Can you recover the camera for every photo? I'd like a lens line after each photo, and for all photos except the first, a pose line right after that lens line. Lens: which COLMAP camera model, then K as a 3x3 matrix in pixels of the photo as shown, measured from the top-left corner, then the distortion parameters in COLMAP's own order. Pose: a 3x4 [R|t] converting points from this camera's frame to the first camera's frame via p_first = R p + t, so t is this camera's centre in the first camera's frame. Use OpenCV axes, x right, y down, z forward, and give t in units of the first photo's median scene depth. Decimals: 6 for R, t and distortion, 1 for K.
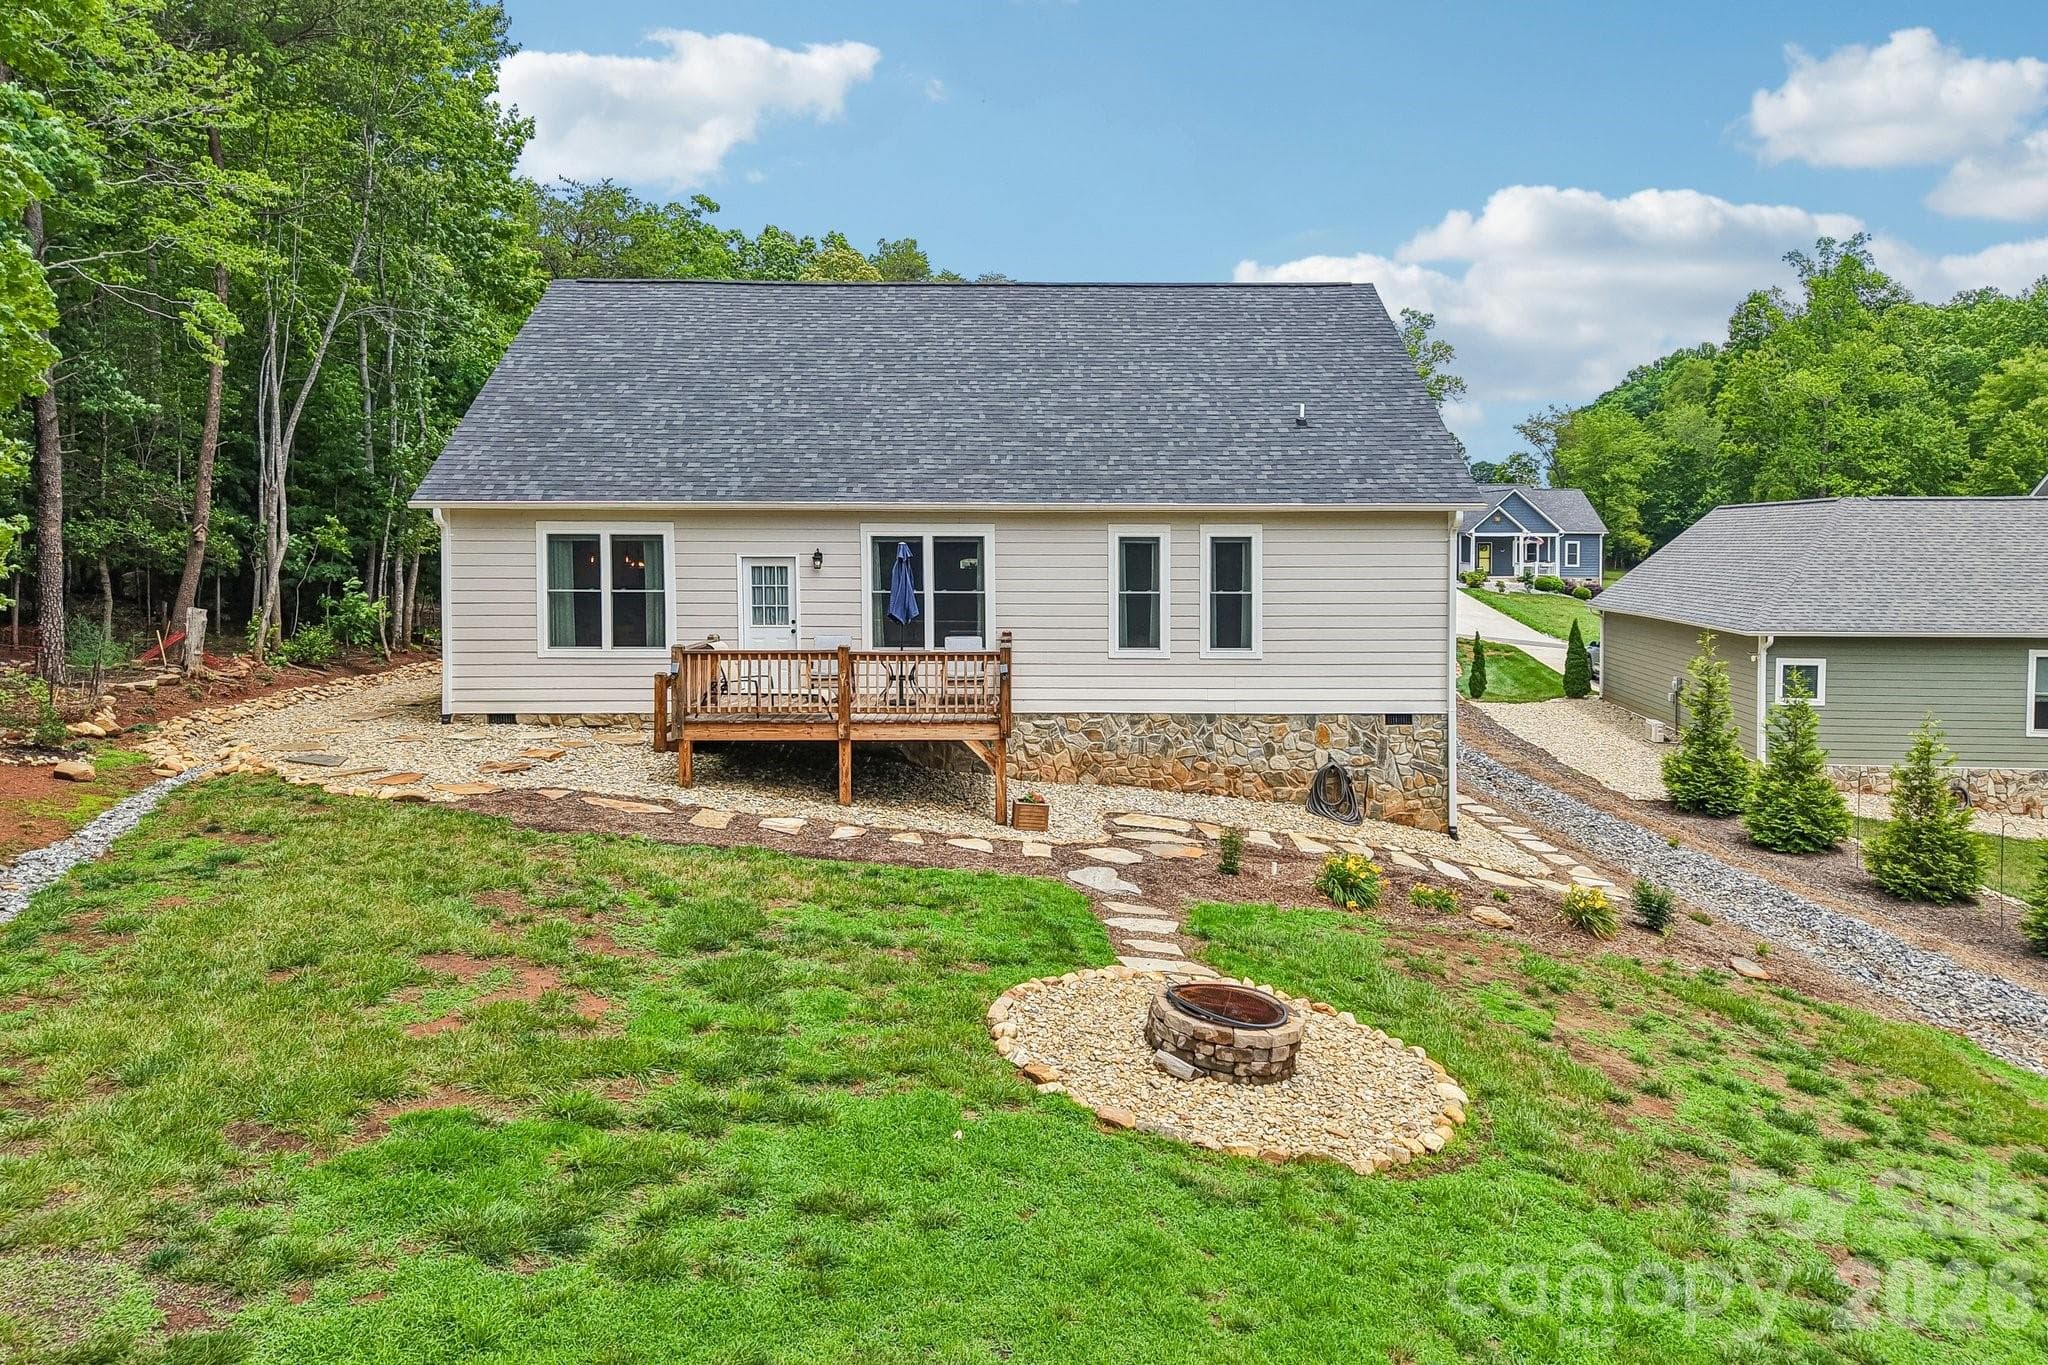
lens RADIAL K [[1450.2, 0, 1056.1], [0, 1450.2, 637.7], [0, 0, 1]] dist [-0.015880, 0.002663]
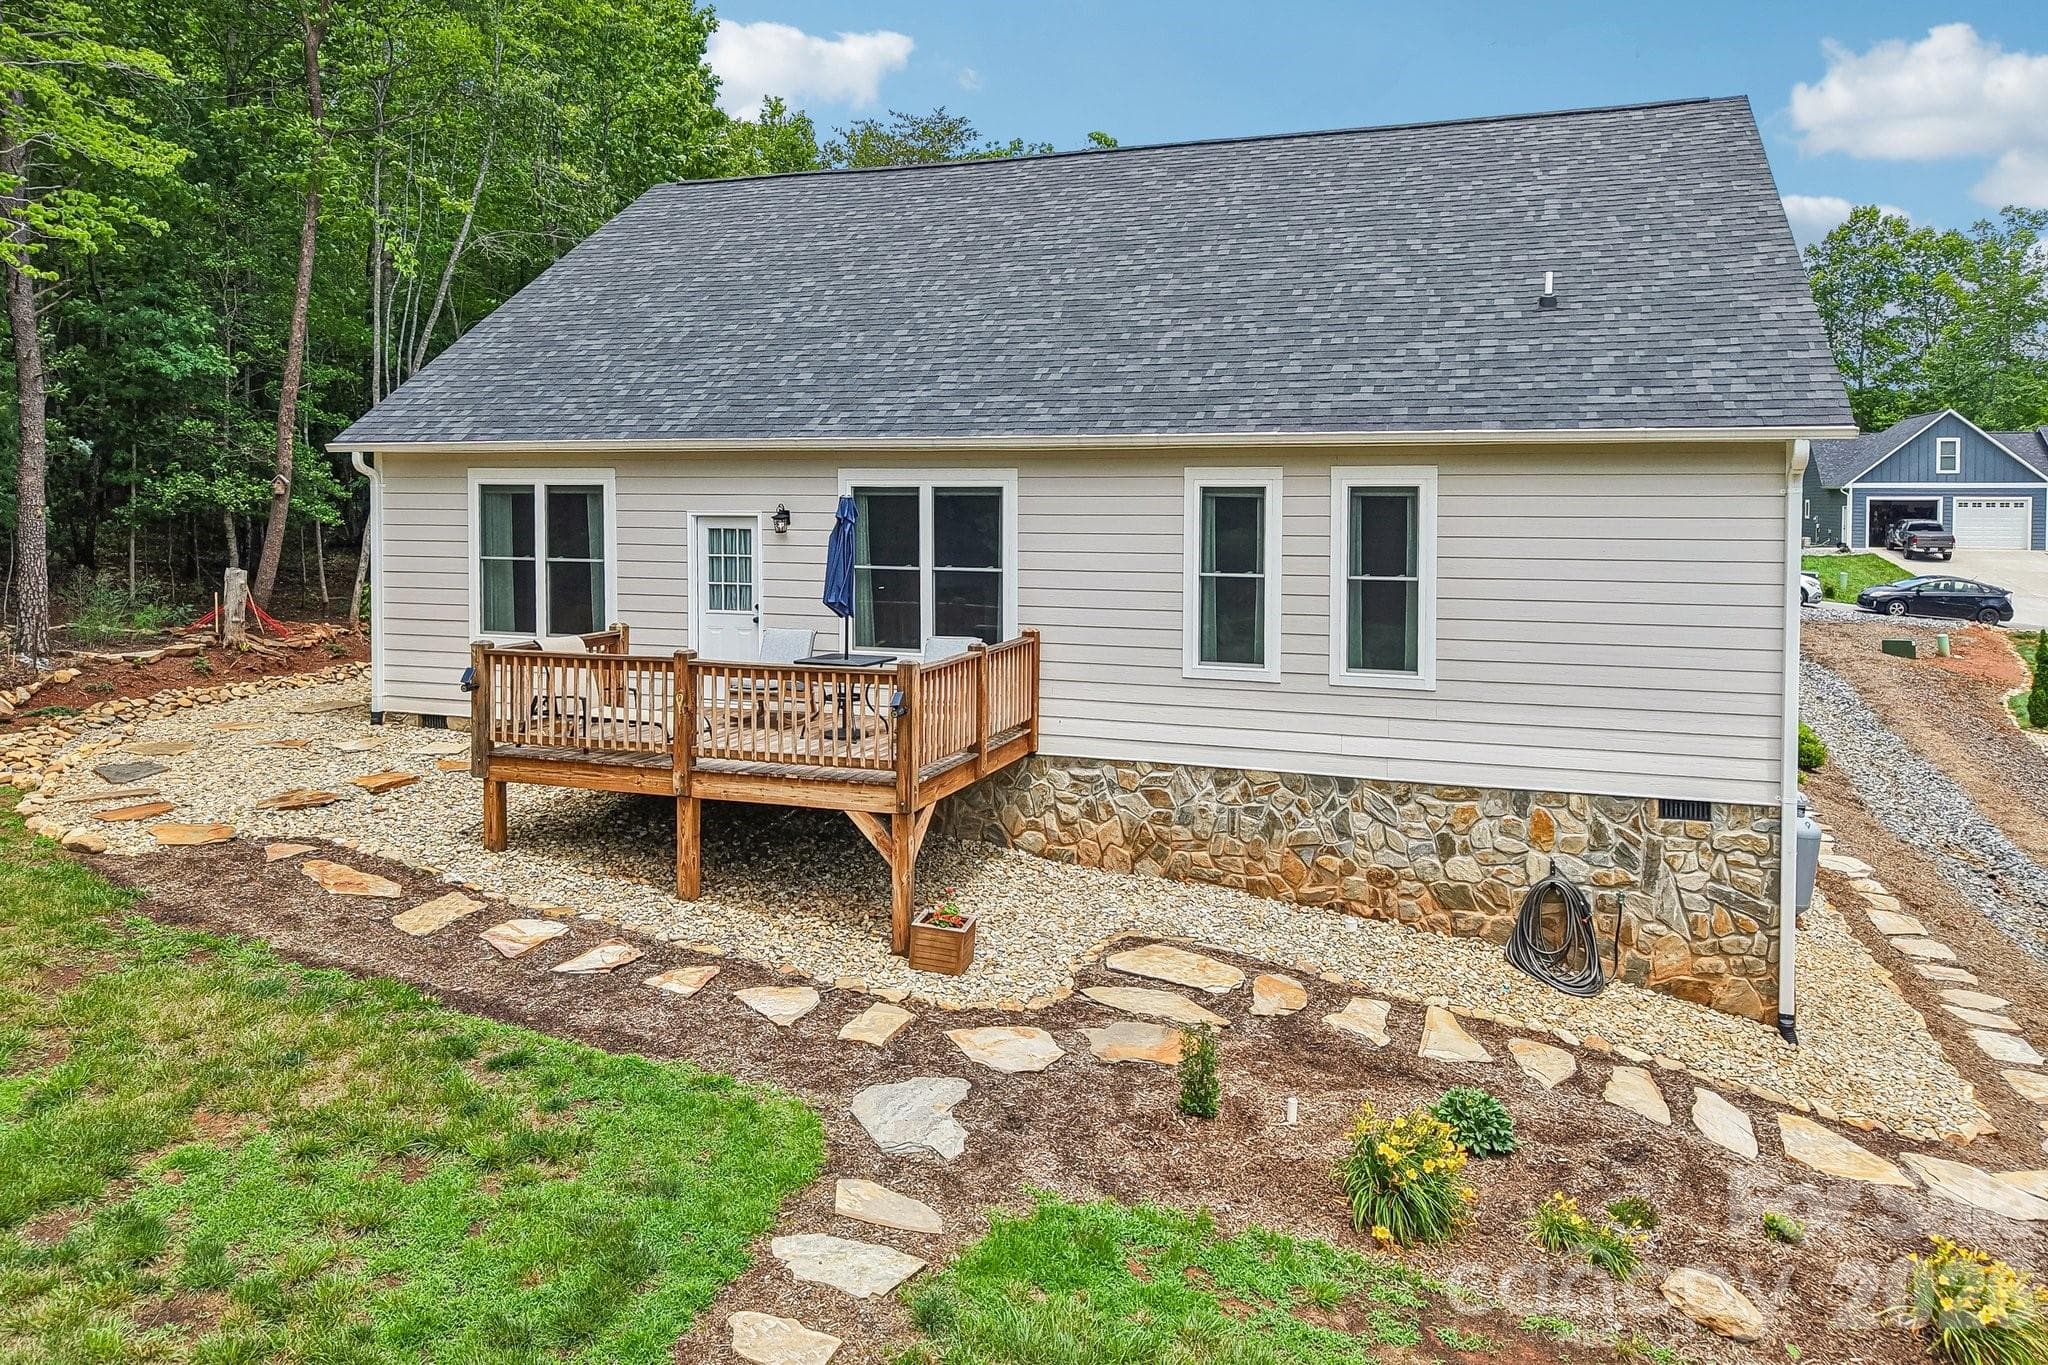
lens RADIAL K [[1450.2, 0, 1052.7], [0, 1450.2, 533.1], [0, 0, 1]] dist [-0.015880, 0.002663]
pose [[0.929091, 0.010478, -0.369704, 0.216975], [-0.027183, 0.998830, -0.040005, -0.022441], [0.368852, 0.047218, 0.928288, 0.385679]]
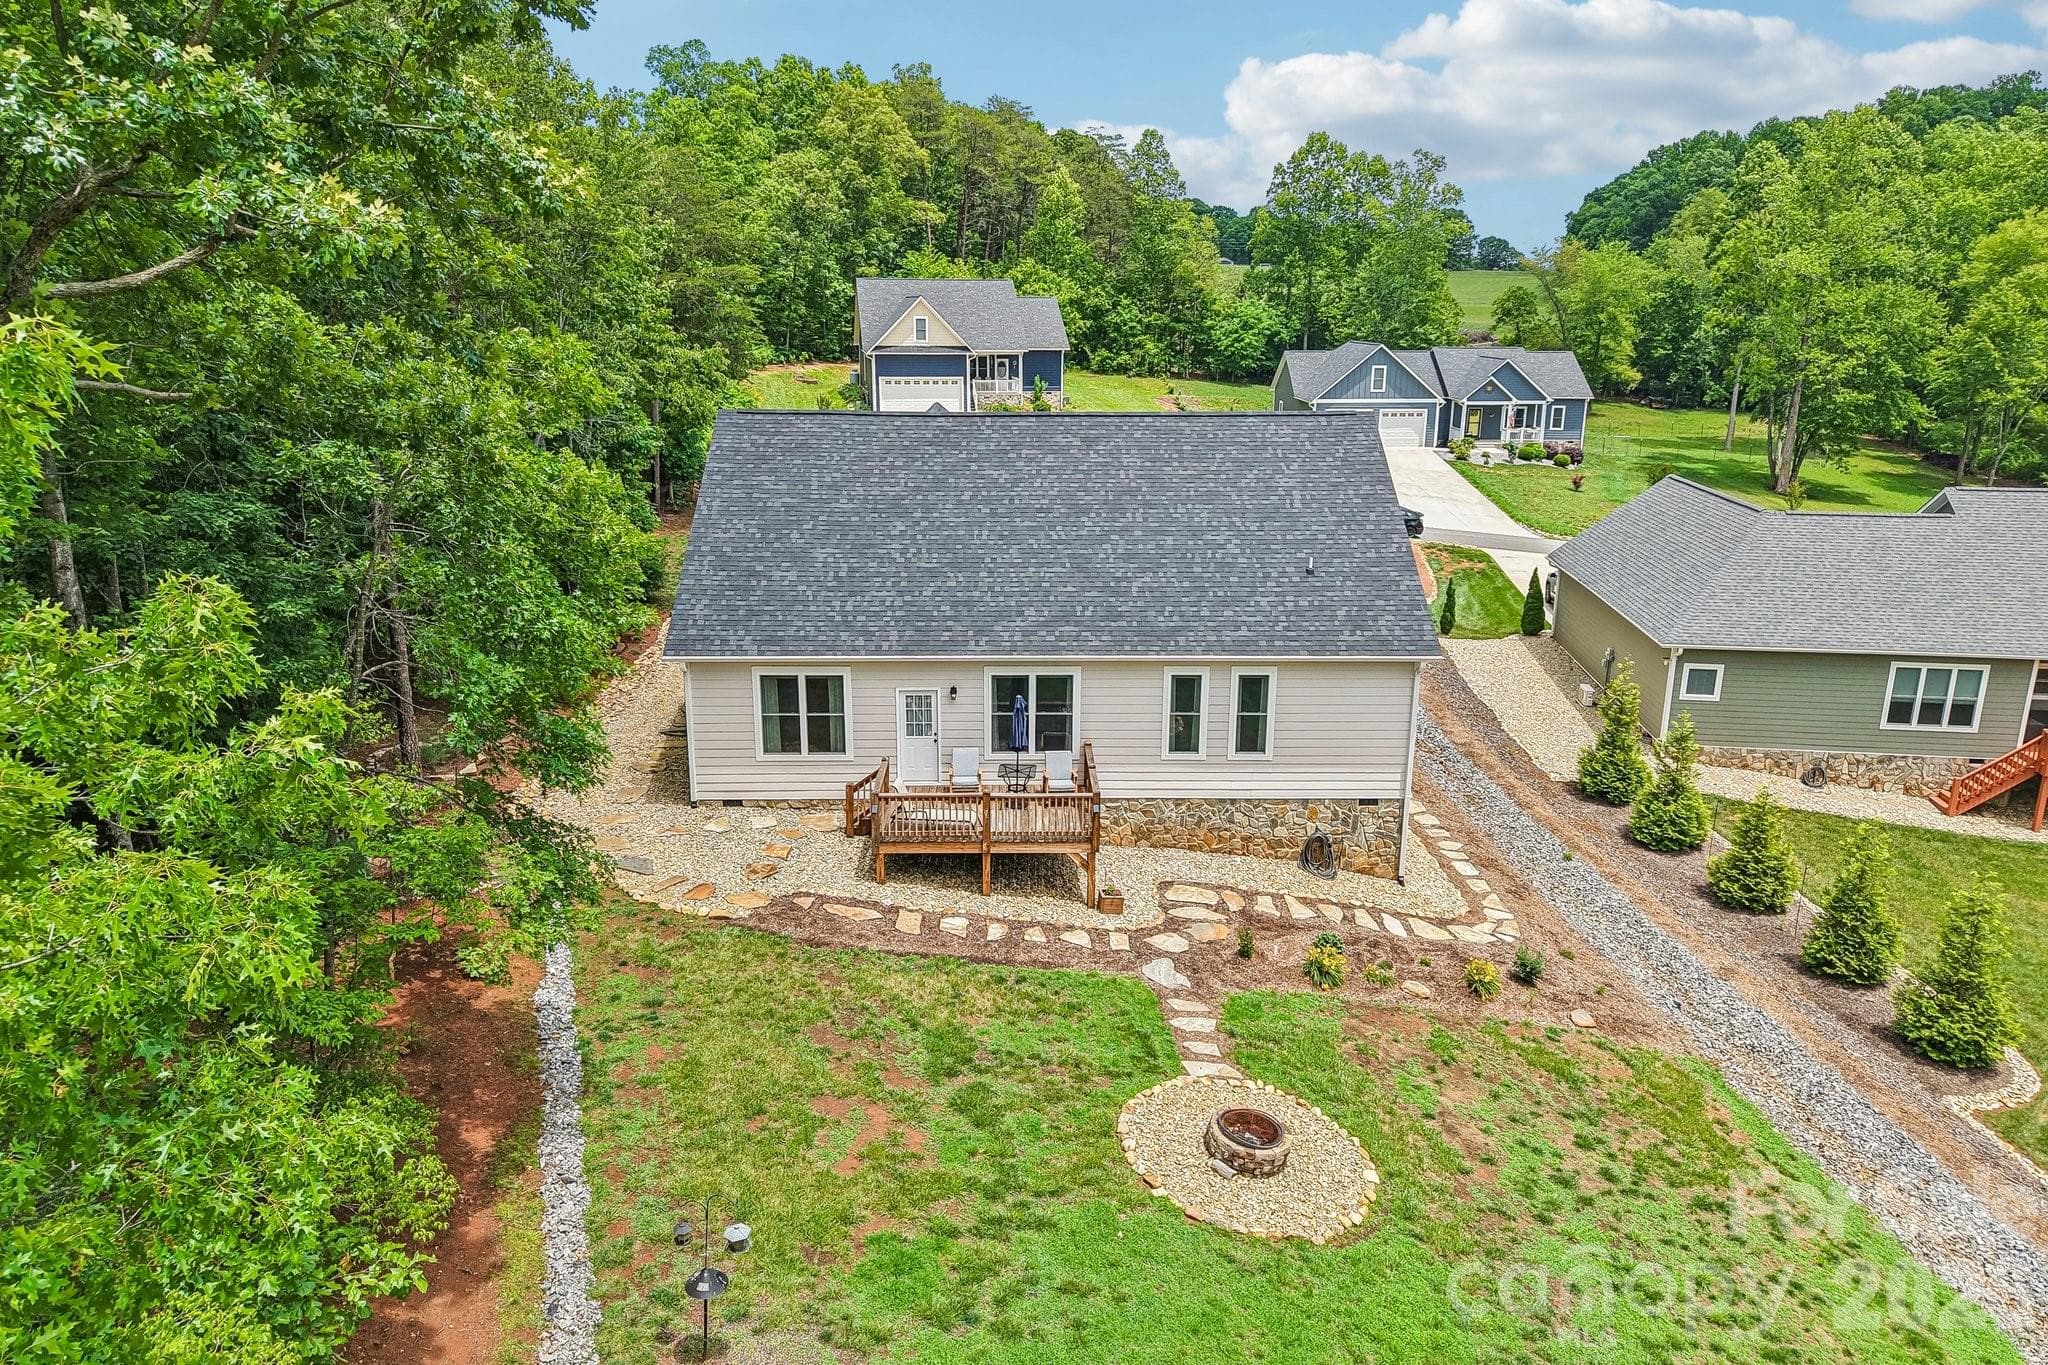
lens RADIAL K [[1450.2, 0, 1007.7], [0, 1450.2, 701.1], [0, 0, 1]] dist [-0.015880, 0.002663]
pose [[0.999675, 0.011674, -0.022654, -0.080228], [-0.006048, 0.972194, 0.234099, -0.366238], [0.024757, -0.233886, 0.971949, -0.343545]]
